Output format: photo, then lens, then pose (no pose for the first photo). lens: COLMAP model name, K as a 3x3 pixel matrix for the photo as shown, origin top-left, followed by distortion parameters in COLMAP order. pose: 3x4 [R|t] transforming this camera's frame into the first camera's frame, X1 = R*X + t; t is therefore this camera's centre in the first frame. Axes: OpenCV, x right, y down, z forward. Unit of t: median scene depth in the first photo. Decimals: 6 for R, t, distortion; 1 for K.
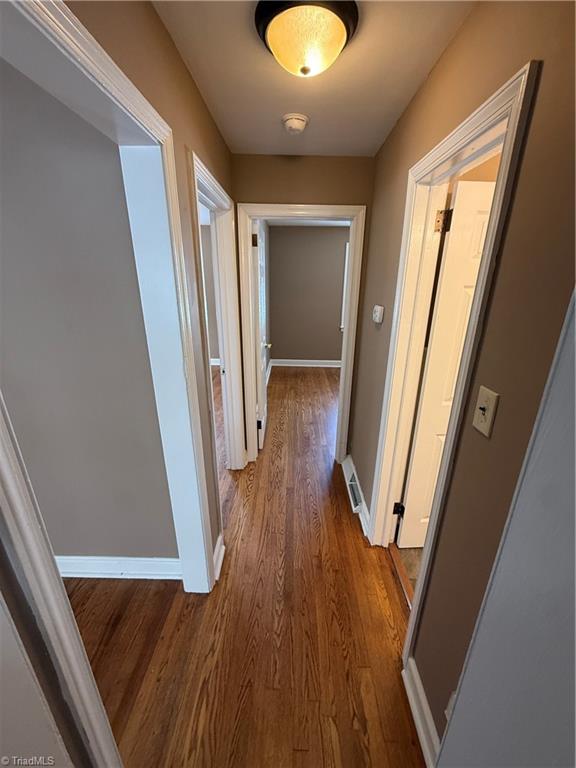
lens RADIAL K [[307.5, 0, 288.0], [0, 307.5, 384.0], [0, 0, 1]] dist [-0.001166, -0.000169]
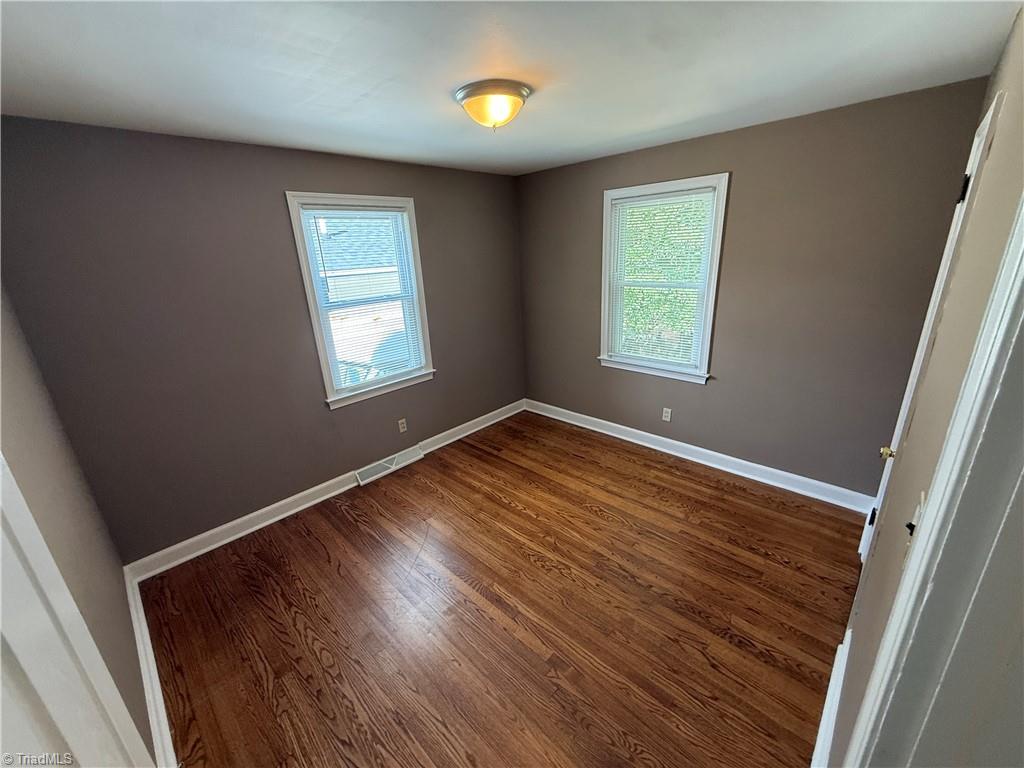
lens RADIAL K [[407.9, 0, 509.2], [0, 407.9, 382.6], [0, 0, 1]] dist [0.000627, -0.000416]
pose [[0.681524, -0.268451, 0.680778, -0.027507], [0.294692, 0.952198, 0.080465, -0.194965], [-0.669837, 0.145781, 0.728057, 0.483971]]
